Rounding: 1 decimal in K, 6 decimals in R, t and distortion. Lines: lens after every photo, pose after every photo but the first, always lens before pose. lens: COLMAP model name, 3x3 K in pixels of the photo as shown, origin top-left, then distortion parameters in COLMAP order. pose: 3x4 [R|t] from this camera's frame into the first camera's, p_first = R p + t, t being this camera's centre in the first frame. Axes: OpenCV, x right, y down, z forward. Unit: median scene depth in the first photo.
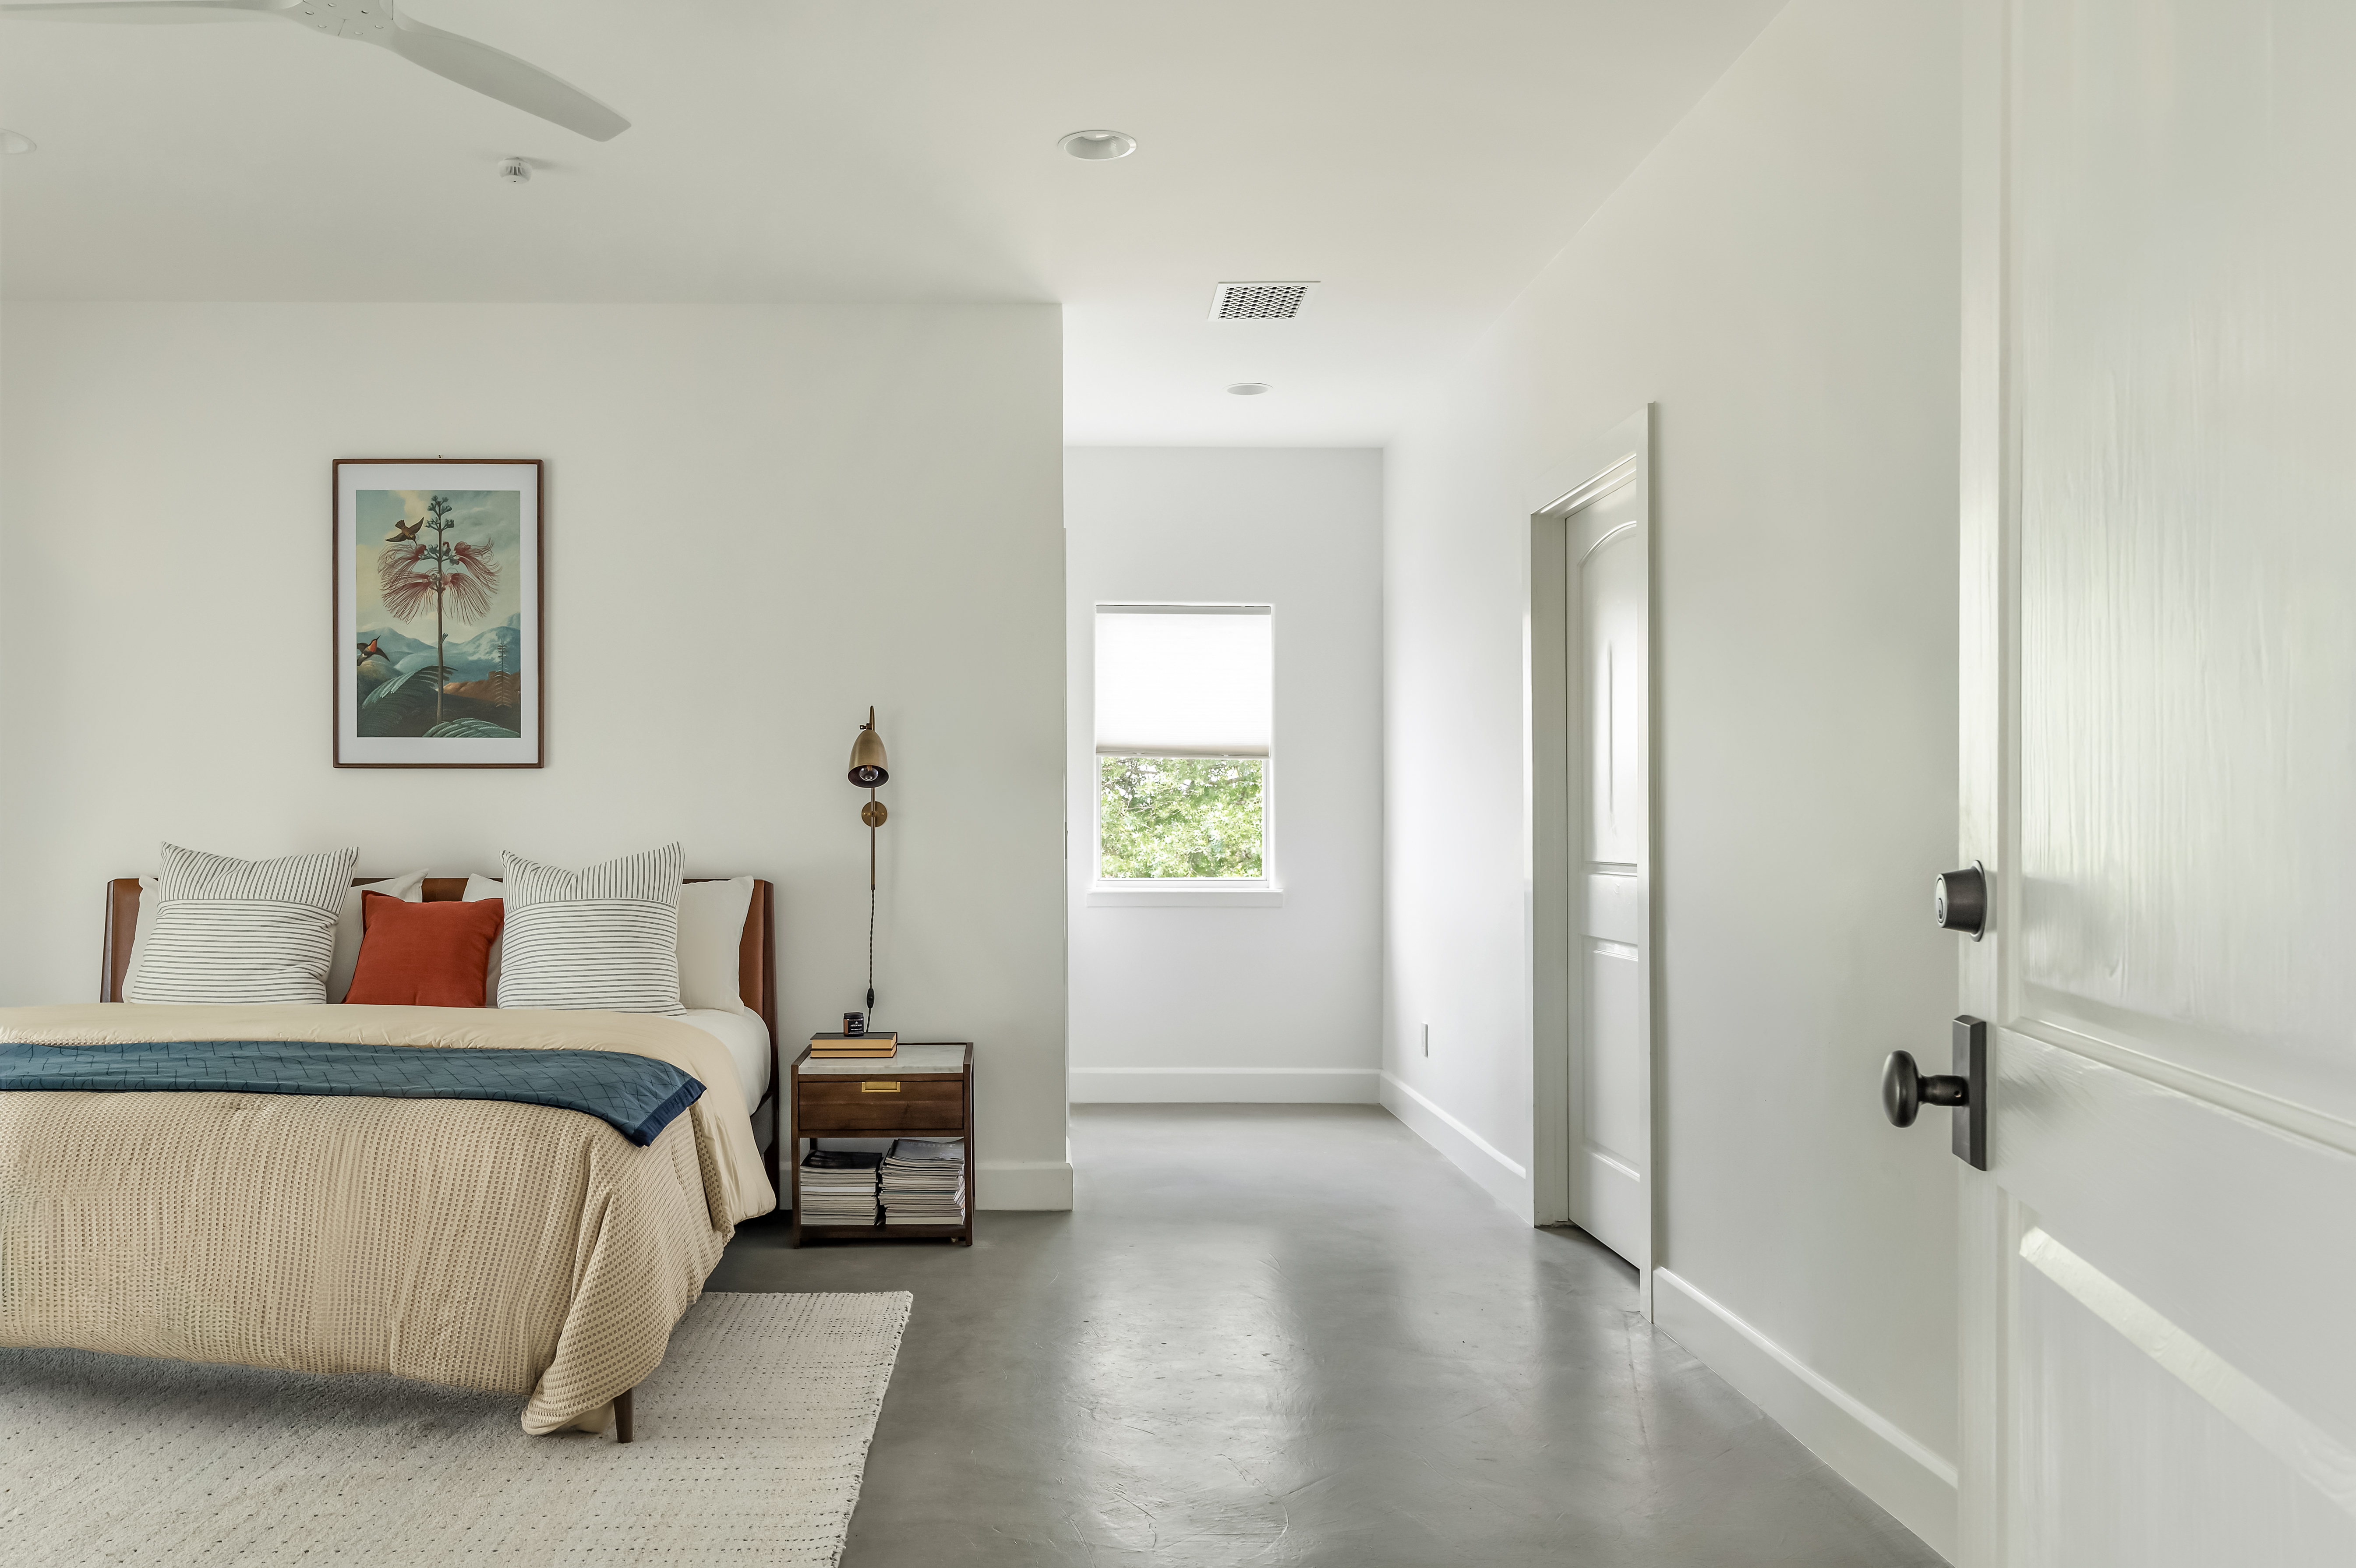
lens RADIAL K [[1703.3, 0, 1178.0], [0, 1703.3, 793.3], [0, 0, 1]] dist [-0.001376, -0.000266]
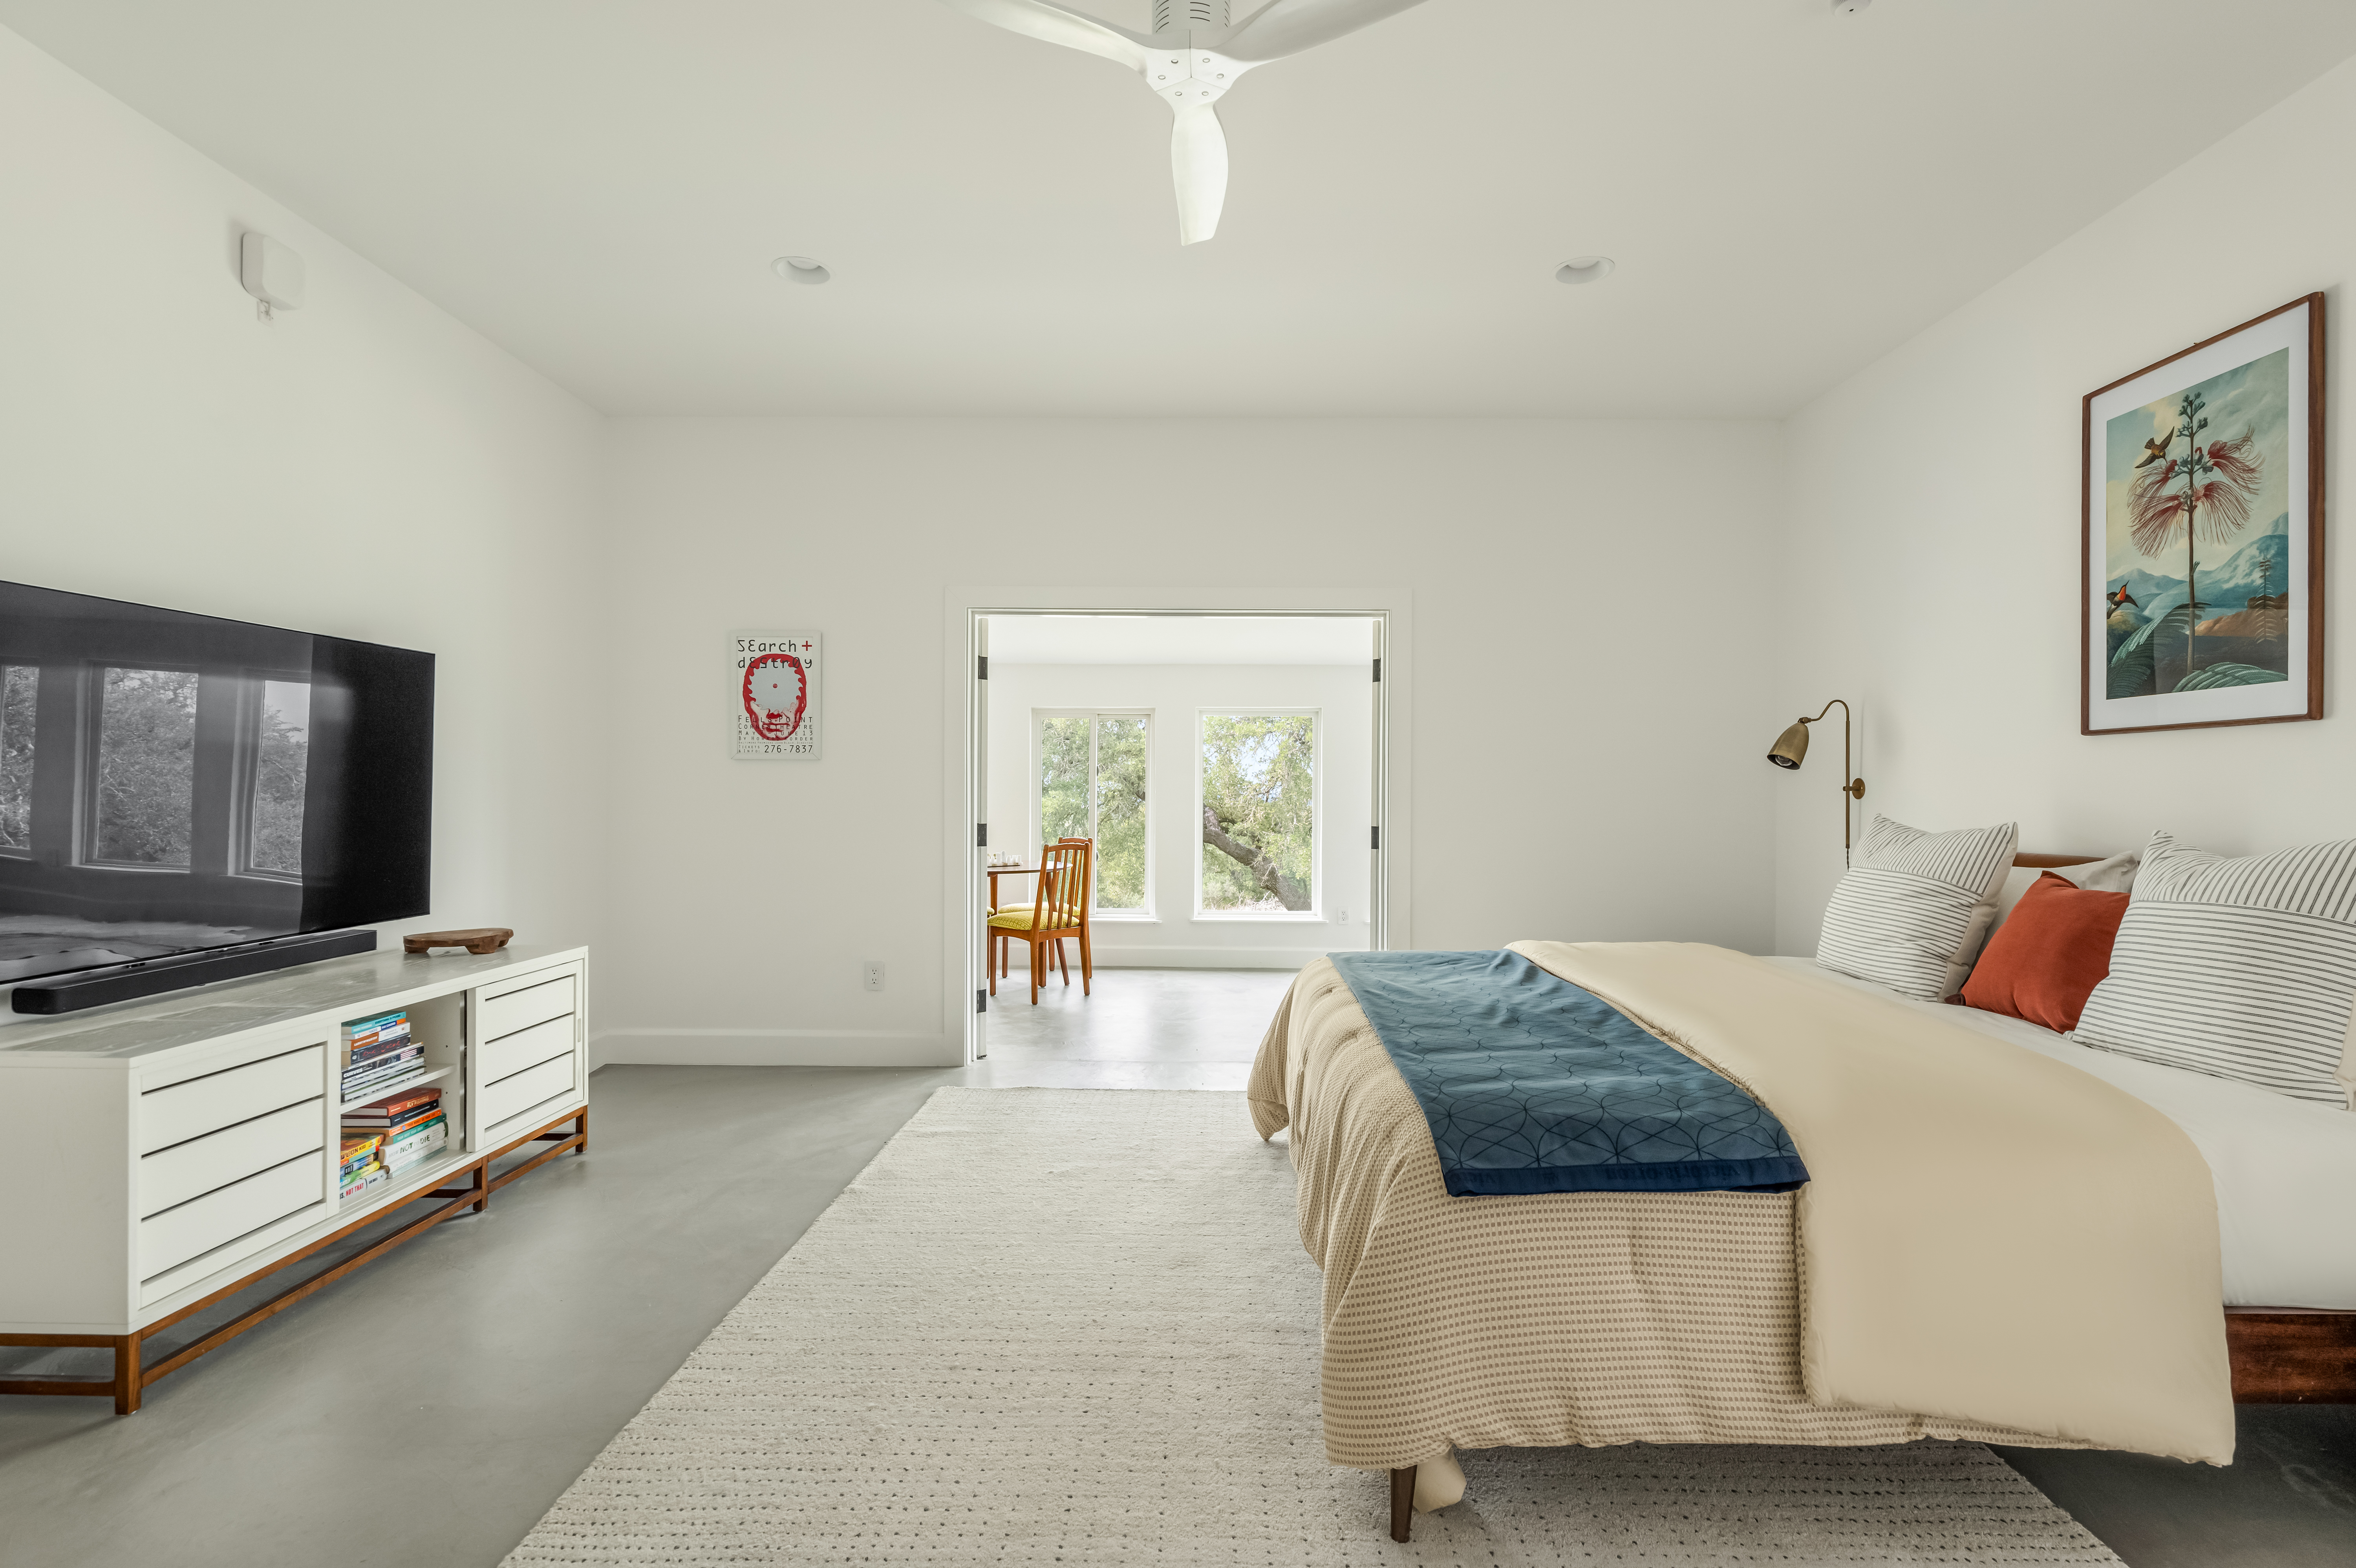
lens RADIAL K [[1118.9, 0, 1183.4], [0, 1118.9, 791.7], [0, 0, 1]] dist [-0.000247, -0.000280]
pose [[-0.077817, -0.003882, -0.996960, 0.134844], [0.013226, 0.999900, -0.004926, 0.011544], [0.996880, -0.013569, -0.077758, 0.561090]]
